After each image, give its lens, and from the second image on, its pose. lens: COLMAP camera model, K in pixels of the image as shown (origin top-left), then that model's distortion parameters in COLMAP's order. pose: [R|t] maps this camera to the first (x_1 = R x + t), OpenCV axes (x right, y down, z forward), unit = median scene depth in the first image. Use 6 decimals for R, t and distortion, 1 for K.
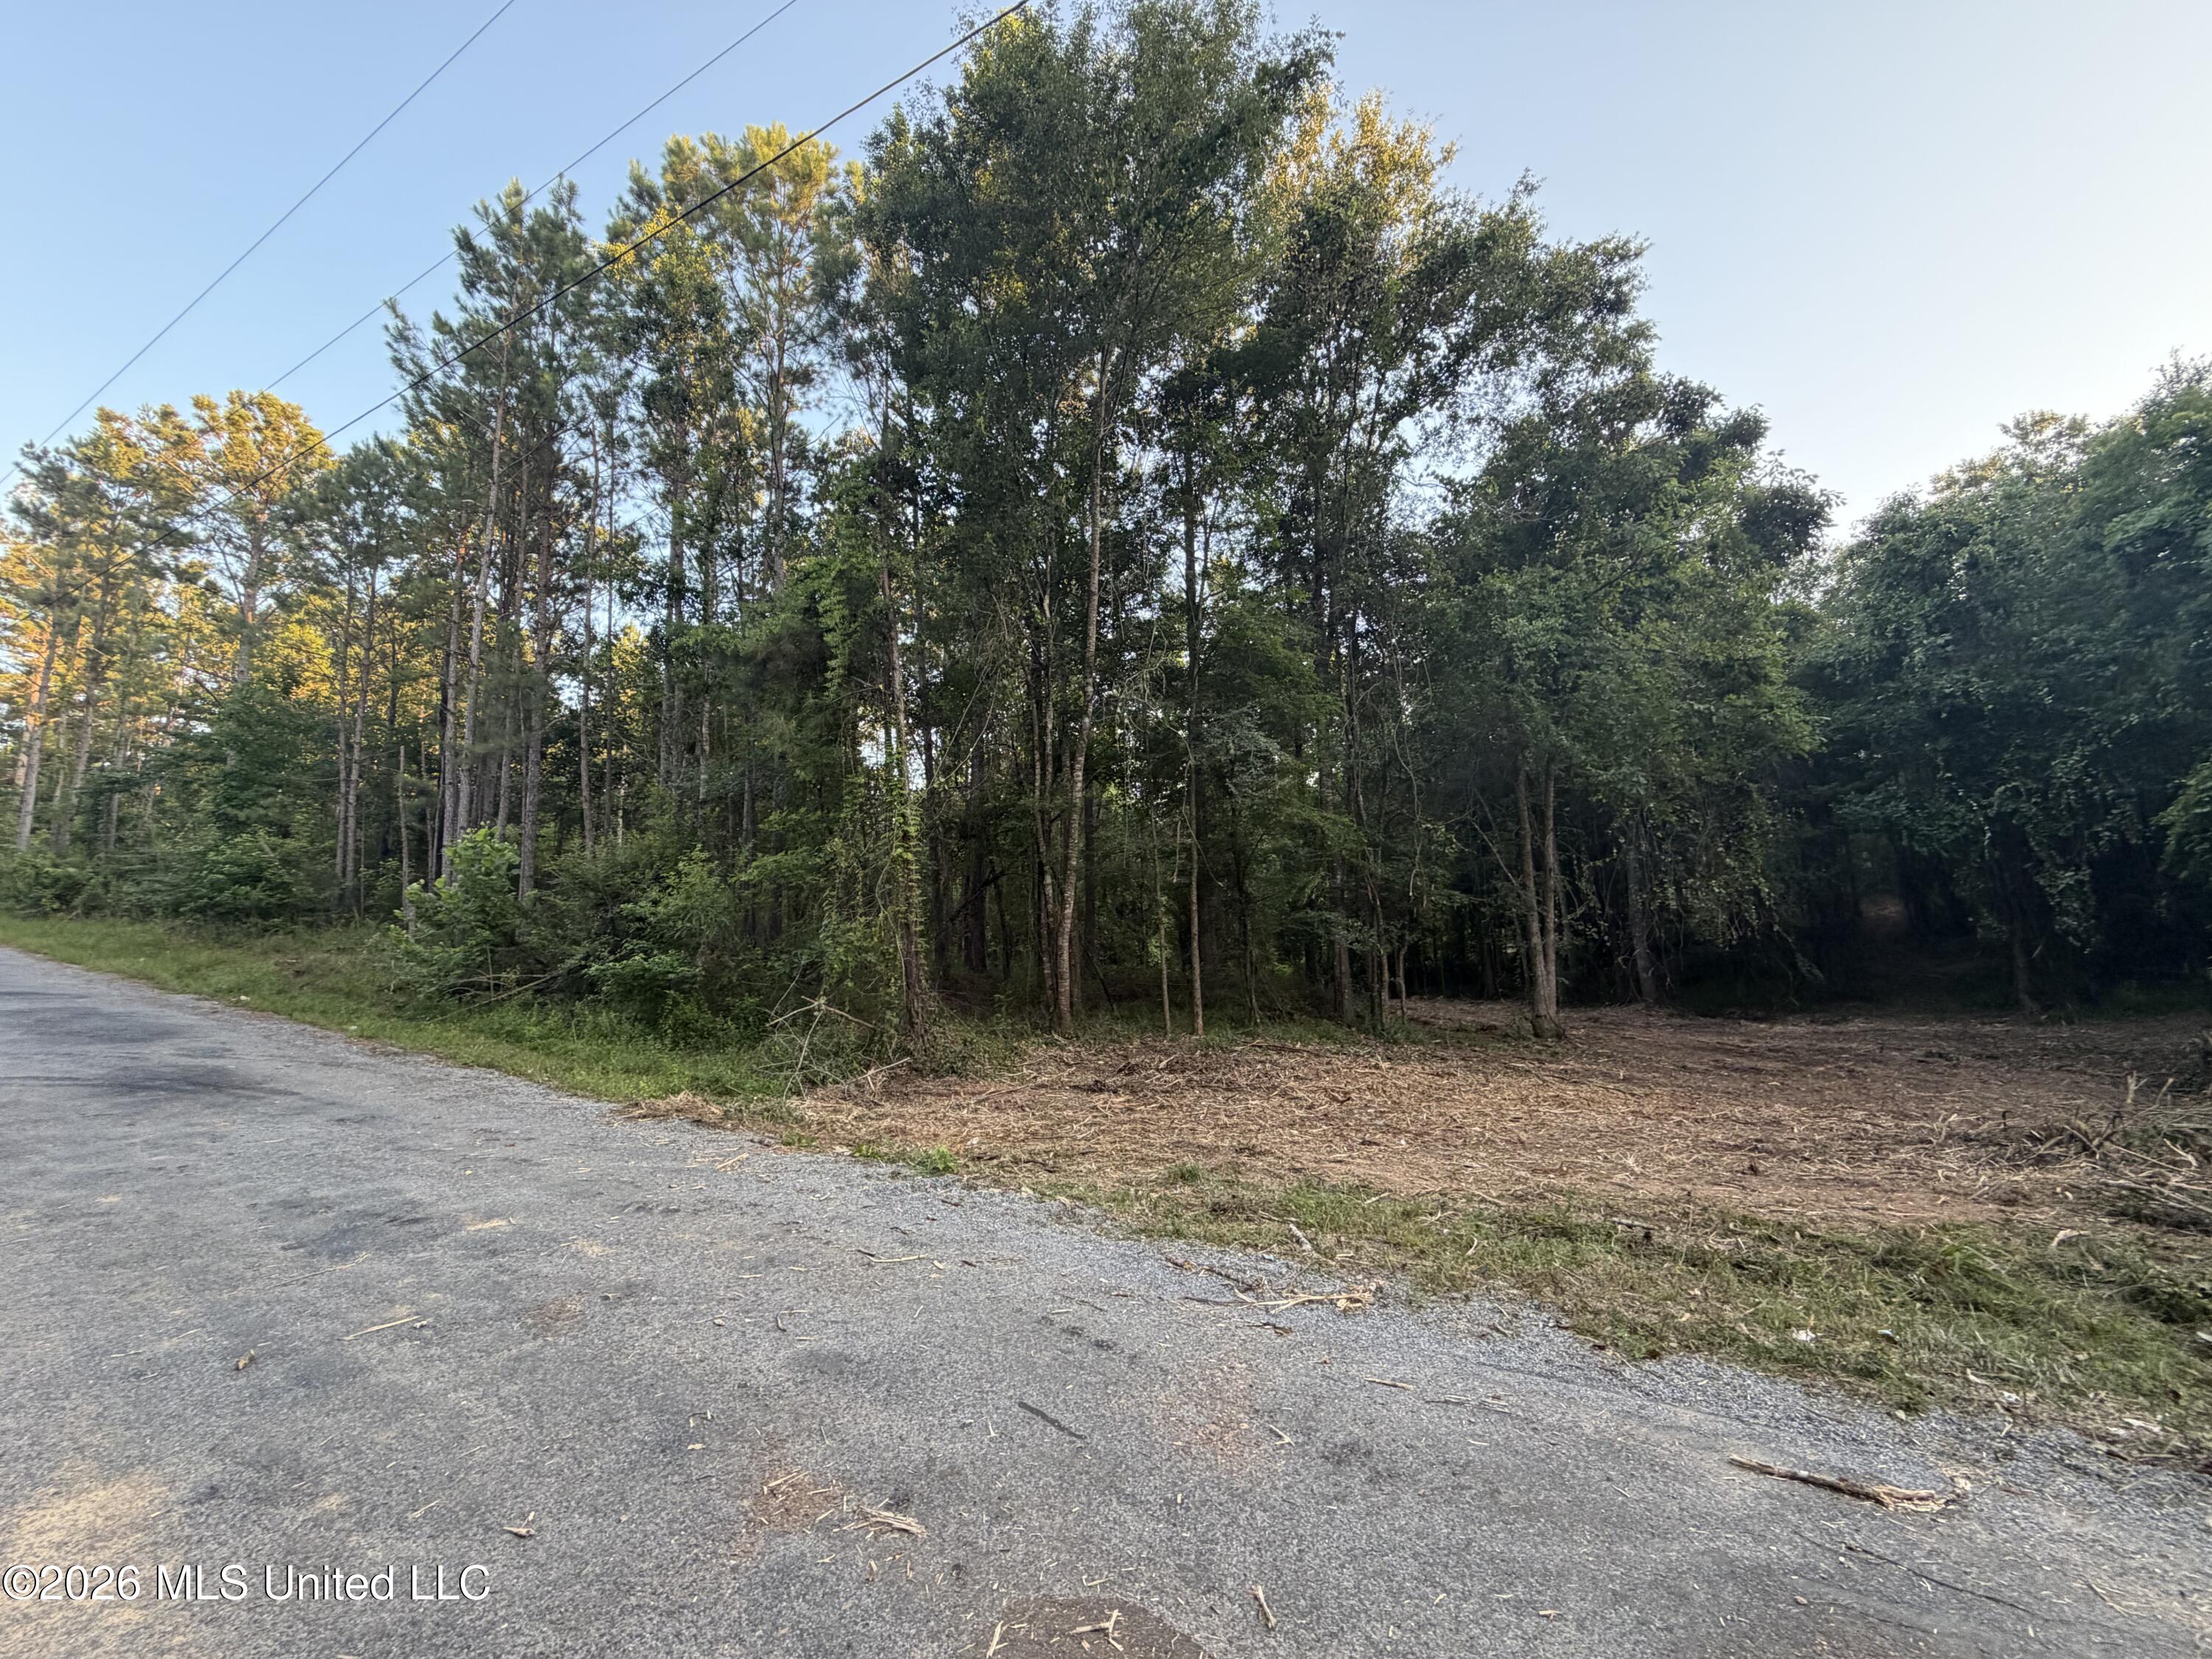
lens RADIAL K [[888.1, 0, 1098.1], [0, 888.1, 832.2], [0, 0, 1]] dist [0.011104, 0.000338]
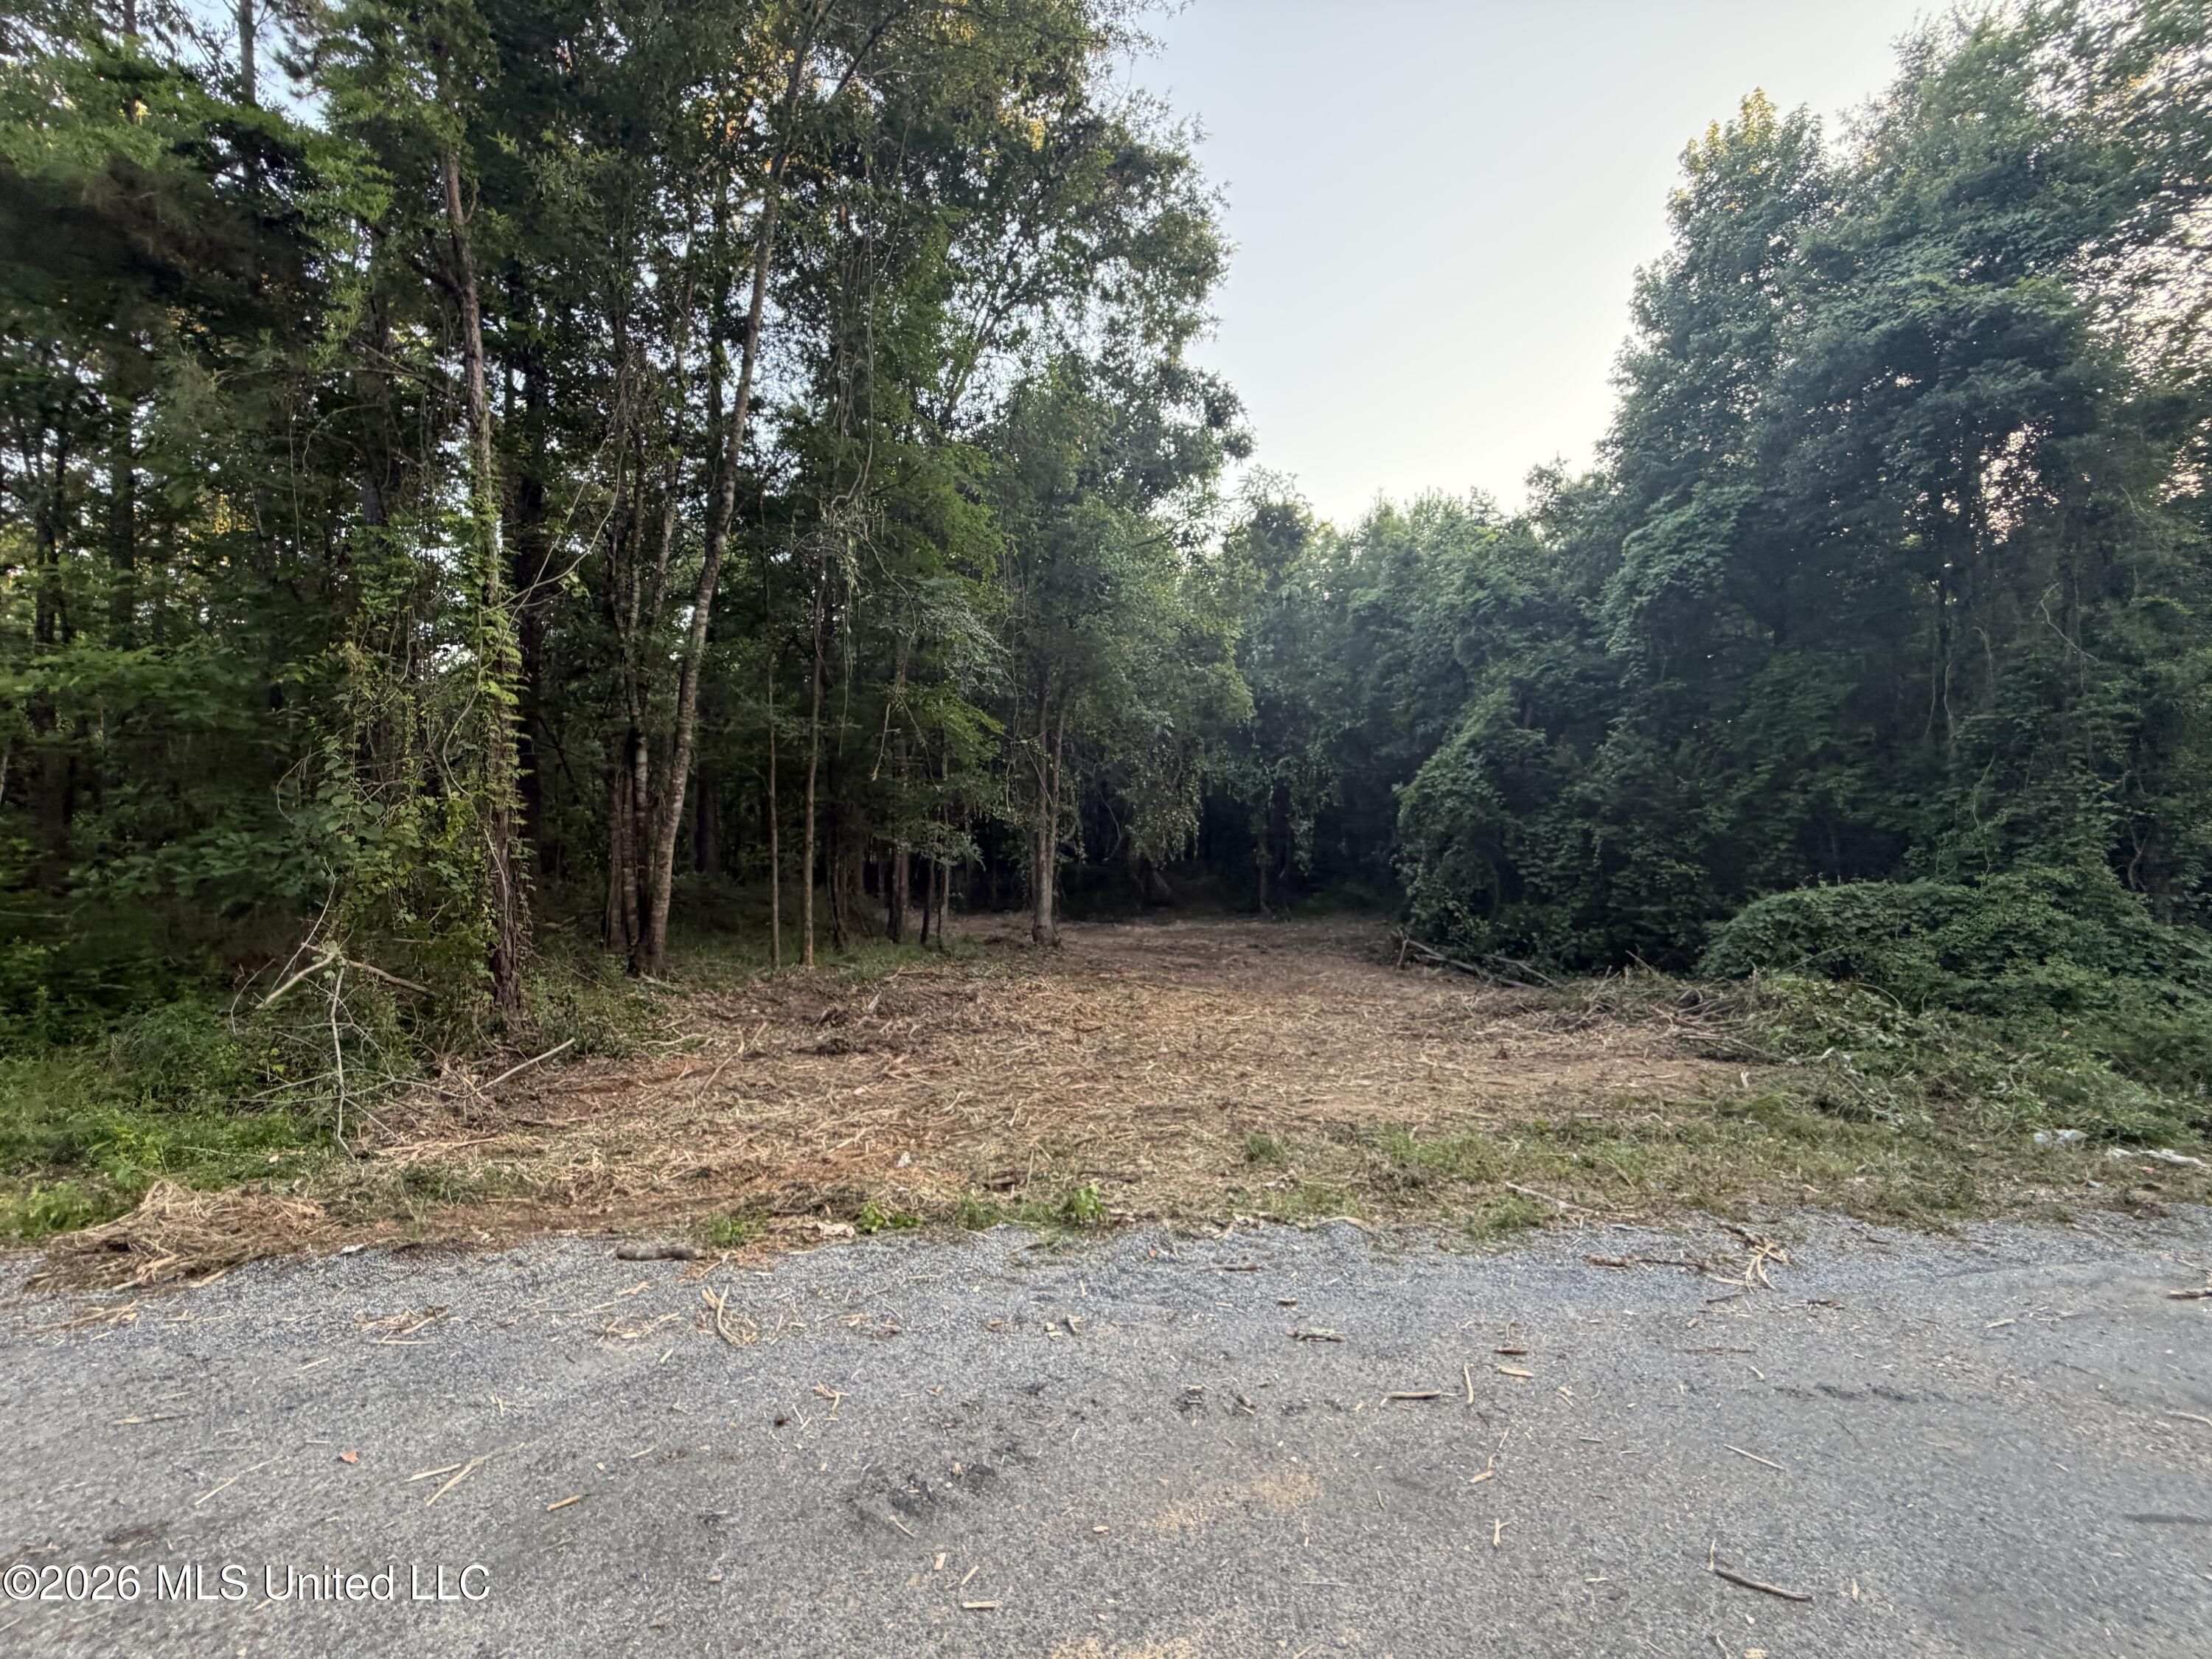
lens RADIAL K [[888.1, 0, 1105.6], [0, 888.1, 831.9], [0, 0, 1]] dist [0.011104, 0.000338]
pose [[0.723420, 0.048078, 0.688732, -0.244717], [-0.119511, 0.991233, 0.056336, 0.025828], [-0.679985, -0.123065, 0.722824, 0.221919]]
